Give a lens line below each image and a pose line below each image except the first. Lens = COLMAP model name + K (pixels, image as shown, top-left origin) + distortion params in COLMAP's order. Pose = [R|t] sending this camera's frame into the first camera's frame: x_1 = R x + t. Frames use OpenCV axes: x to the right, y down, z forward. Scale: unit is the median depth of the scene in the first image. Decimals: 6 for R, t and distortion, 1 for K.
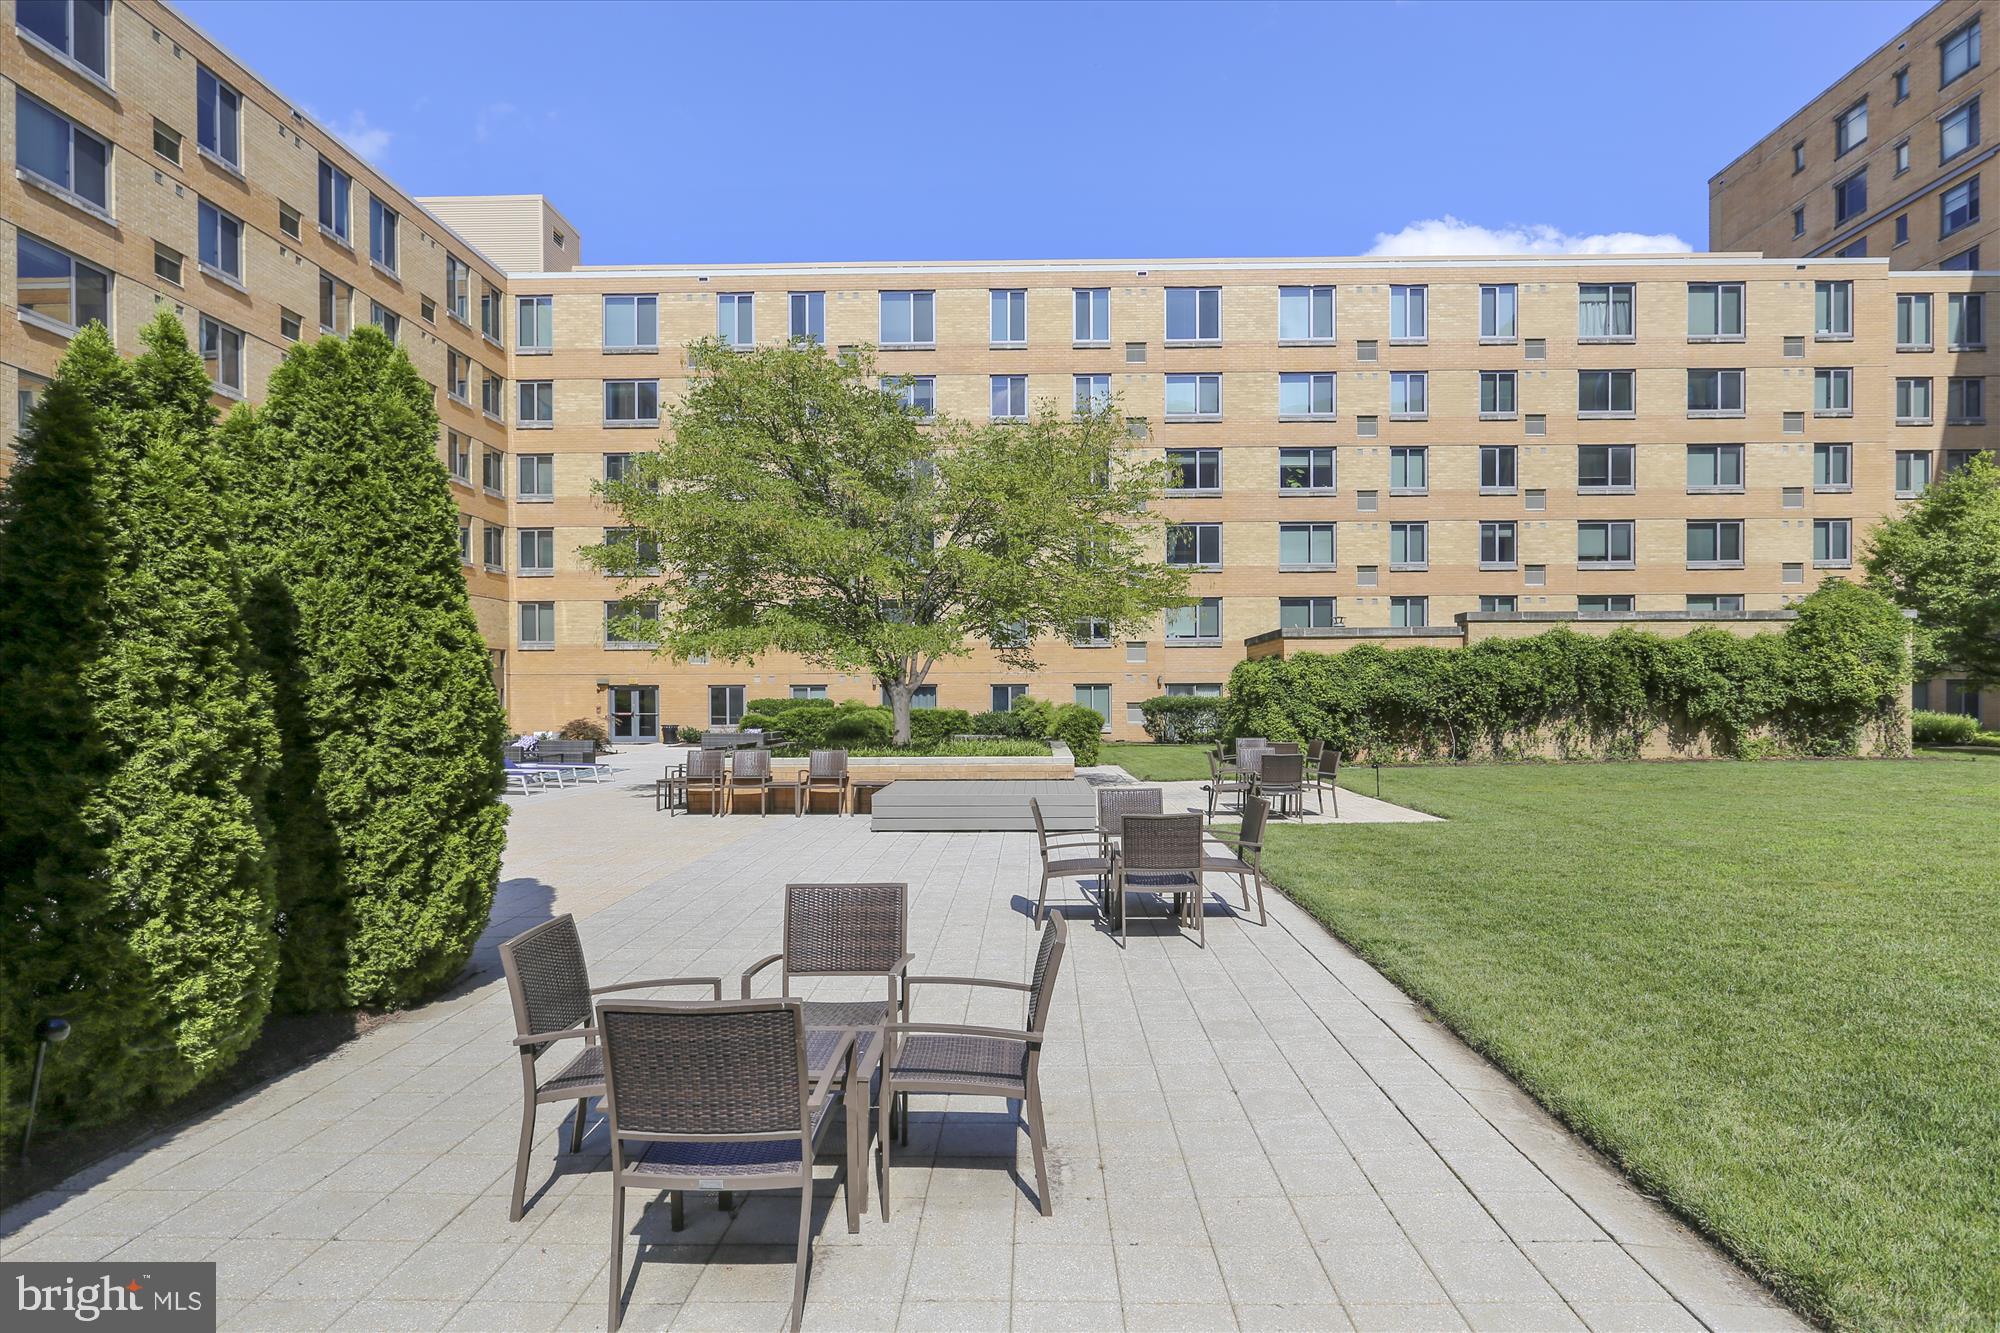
lens RADIAL K [[1023.8, 0, 1004.4], [0, 1023.8, 706.6], [0, 0, 1]] dist [-0.000044, 0.000097]
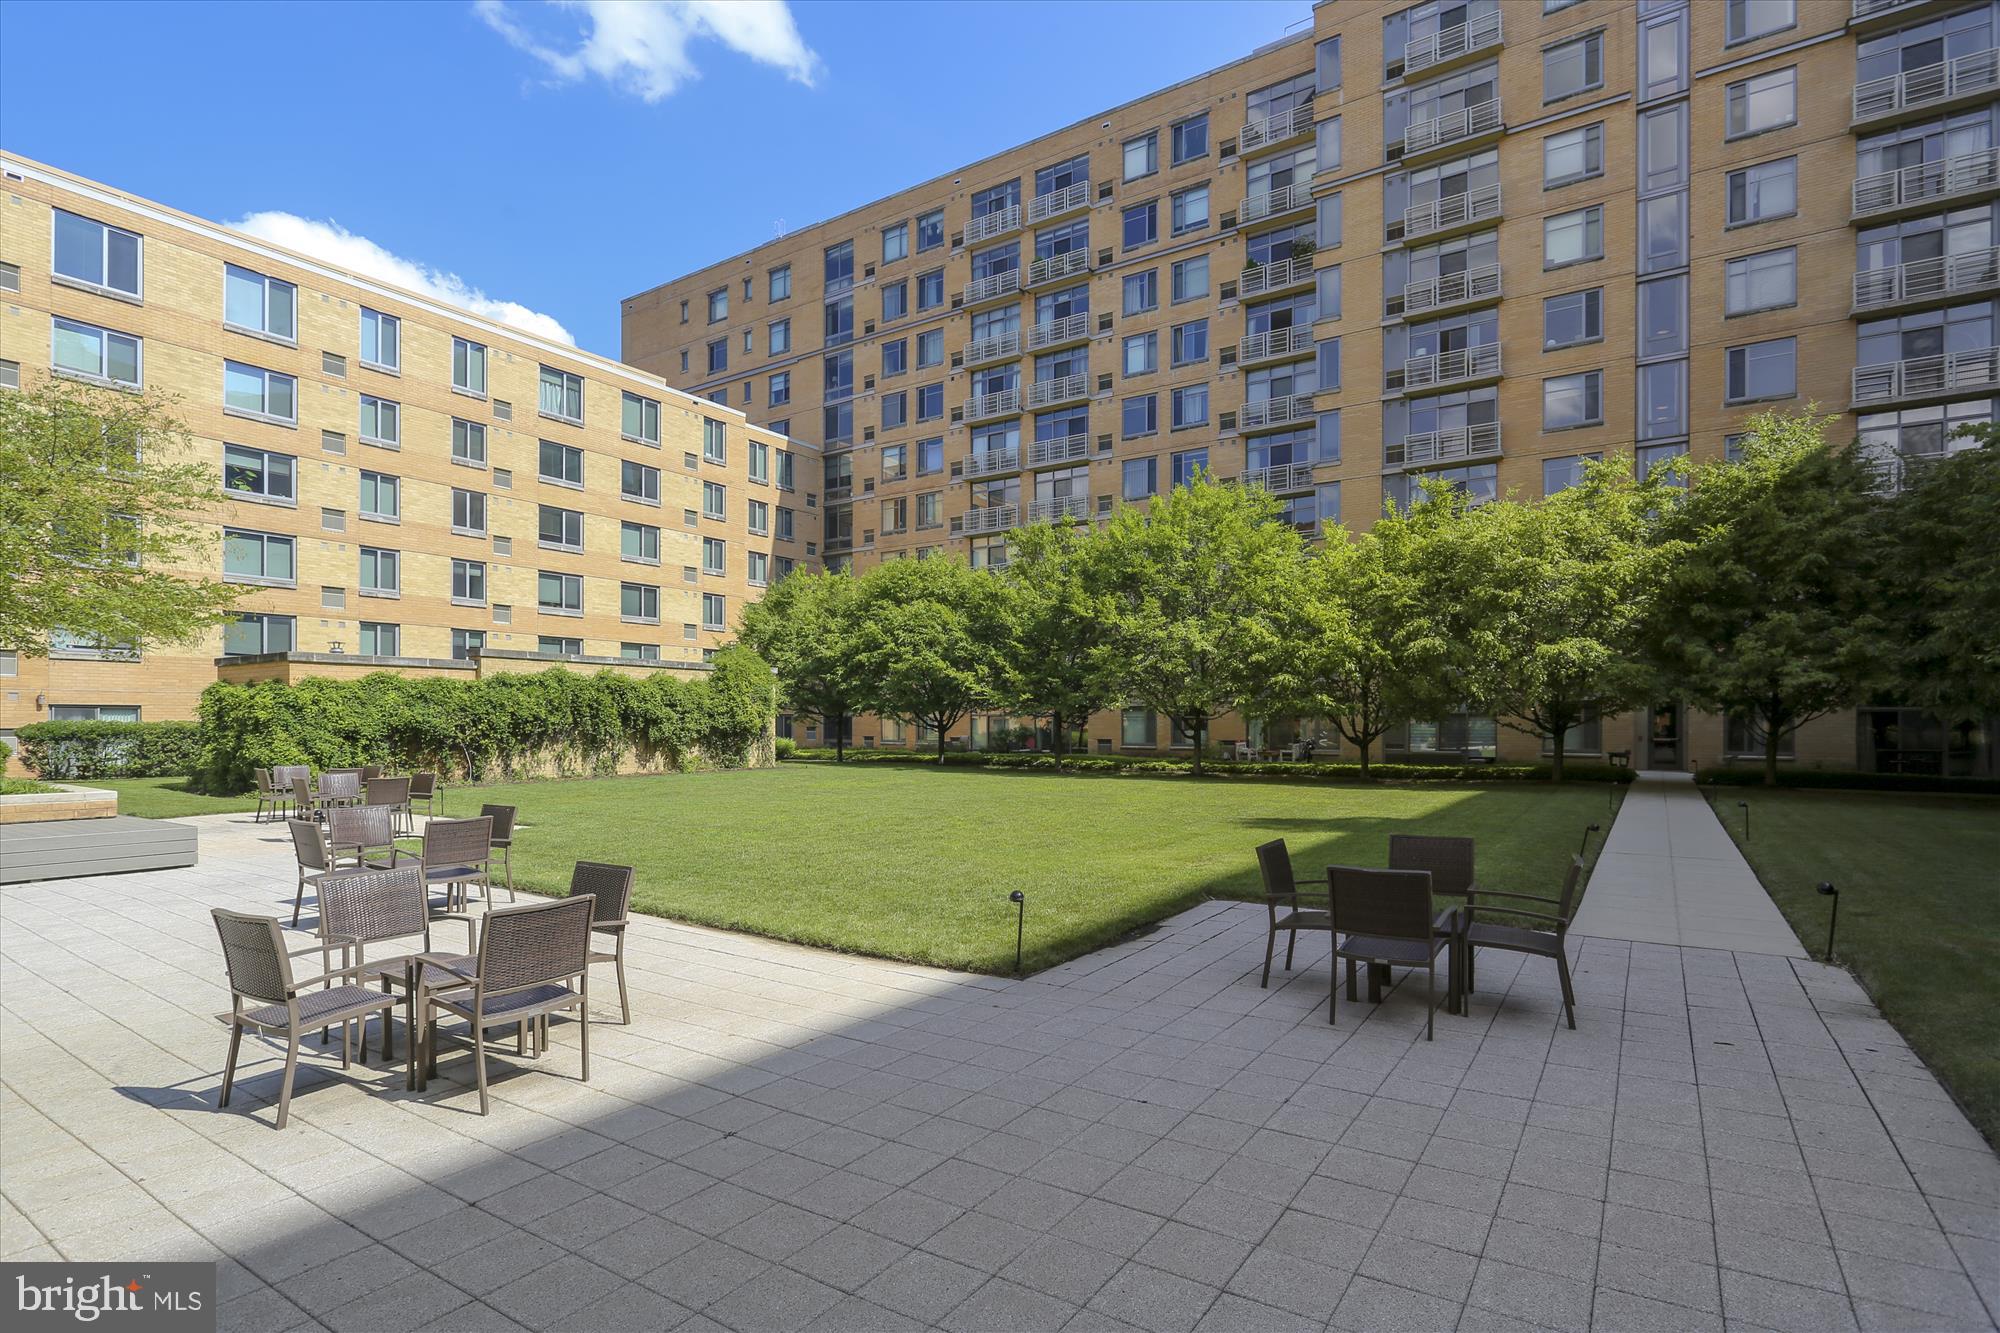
lens RADIAL K [[1023.8, 0, 1004.4], [0, 1023.8, 706.6], [0, 0, 1]] dist [-0.000044, 0.000097]
pose [[0.541483, 0.020693, 0.840457, -0.115292], [0.000881, 0.999683, -0.025181, -0.000280], [-0.840711, 0.014376, 0.541293, -0.053030]]
